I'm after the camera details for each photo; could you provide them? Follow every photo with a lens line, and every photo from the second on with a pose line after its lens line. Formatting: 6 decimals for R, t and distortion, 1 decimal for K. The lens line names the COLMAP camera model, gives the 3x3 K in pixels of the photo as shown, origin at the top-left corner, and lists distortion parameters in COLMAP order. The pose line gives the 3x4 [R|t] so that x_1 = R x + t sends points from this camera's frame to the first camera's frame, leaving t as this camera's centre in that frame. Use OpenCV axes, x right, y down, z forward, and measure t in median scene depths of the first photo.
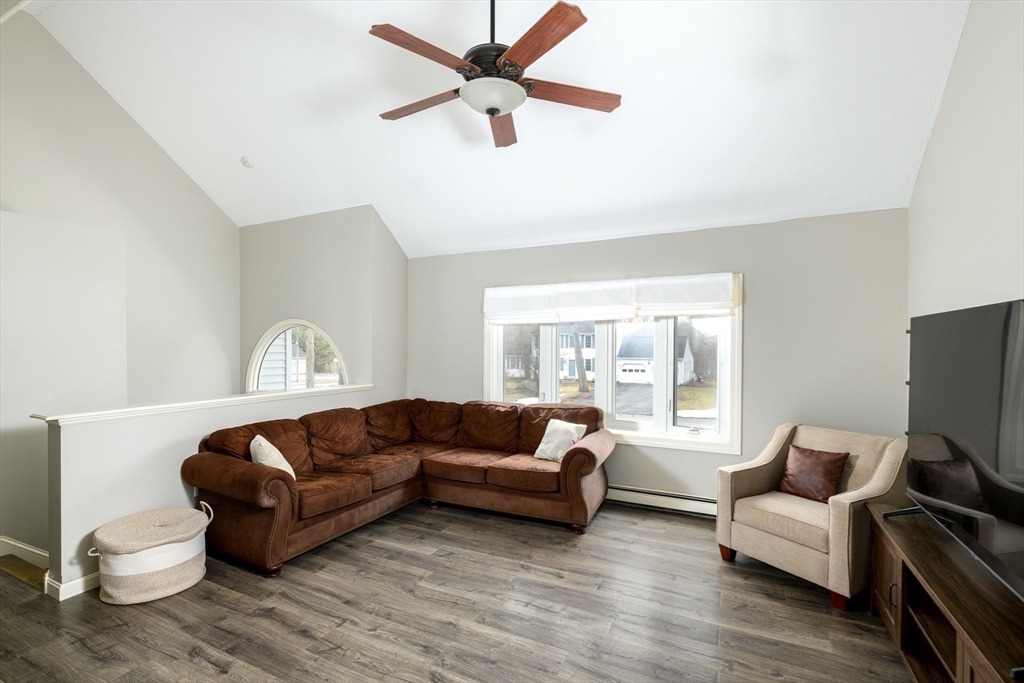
lens RADIAL K [[467.4, 0, 504.6], [0, 467.4, 349.8], [0, 0, 1]] dist [0.001423, -0.000336]
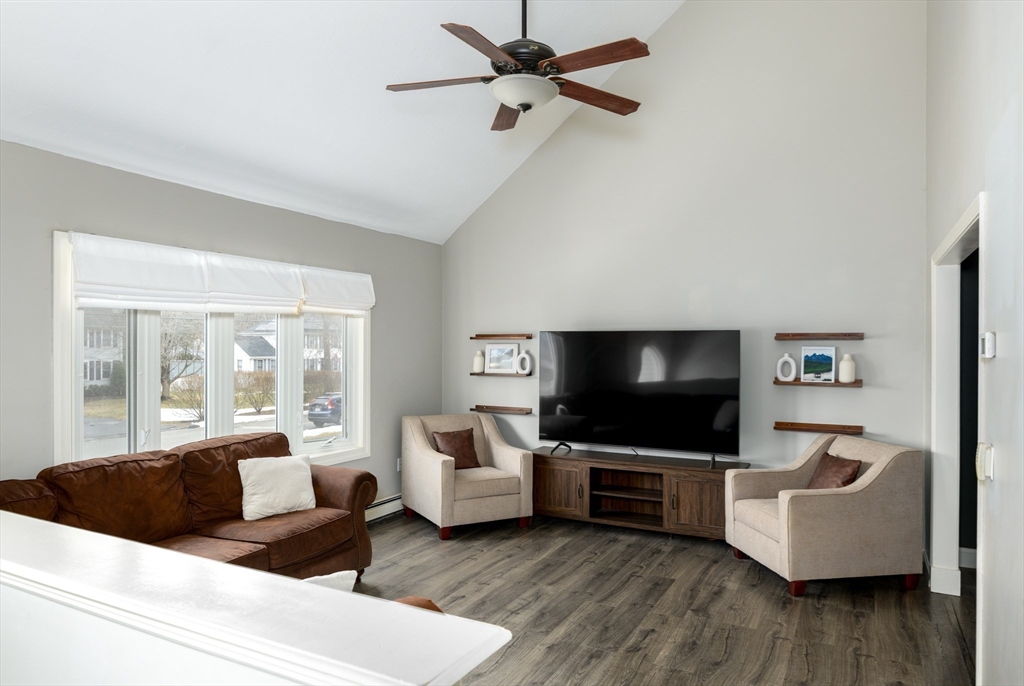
lens RADIAL K [[669.5, 0, 506.8], [0, 669.5, 345.6], [0, 0, 1]] dist [0.011080, 0.002580]
pose [[0.025494, -0.000479, 0.999675, -1.095551], [0.004336, 0.999991, 0.000369, -0.015498], [-0.999666, 0.004326, 0.025496, 0.786151]]
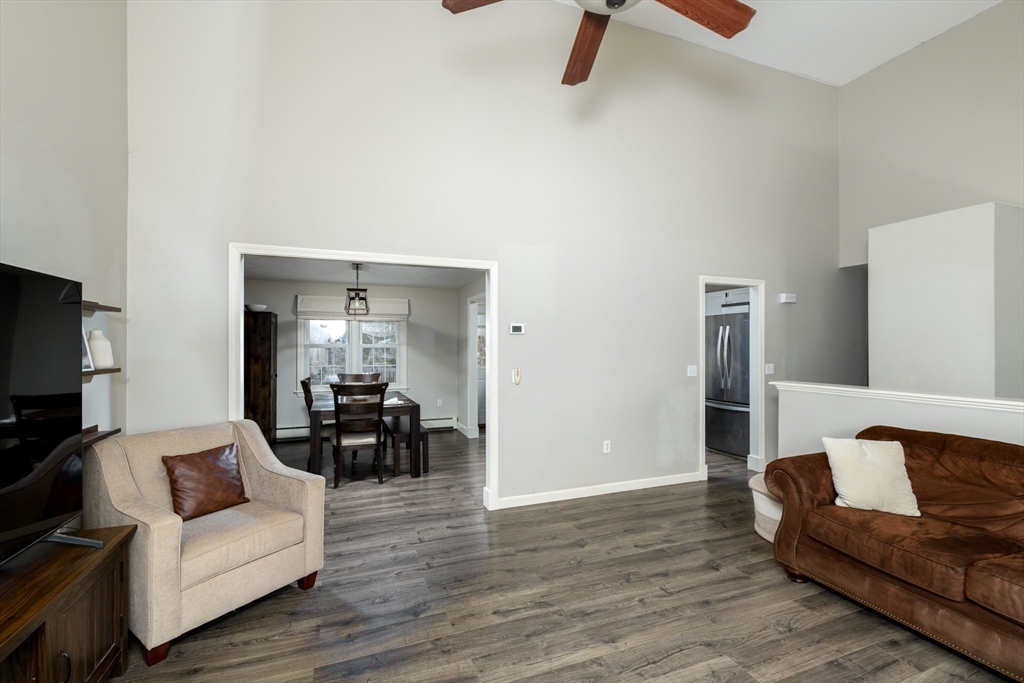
lens RADIAL K [[441.1, 0, 511.4], [0, 441.1, 345.0], [0, 0, 1]] dist [-0.002958, -0.000098]
pose [[-0.668762, -0.003946, -0.743466, 0.465289], [-0.006750, 0.999977, 0.000764, 0.026227], [0.743446, 0.005529, -0.668773, 1.051990]]
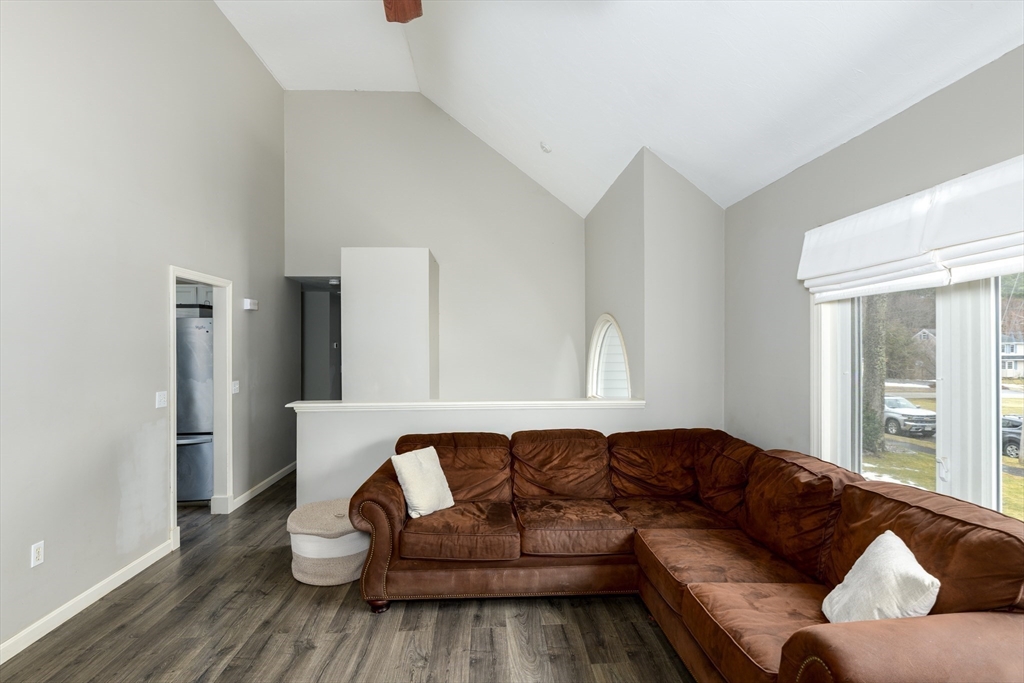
lens RADIAL K [[504.0, 0, 507.7], [0, 504.0, 342.5], [0, 0, 1]] dist [-0.001022, 0.000139]
pose [[0.498488, -0.010236, -0.866836, 0.406198], [-0.000497, 0.999927, -0.012093, -0.006932], [0.866896, 0.006459, 0.498447, 0.667219]]
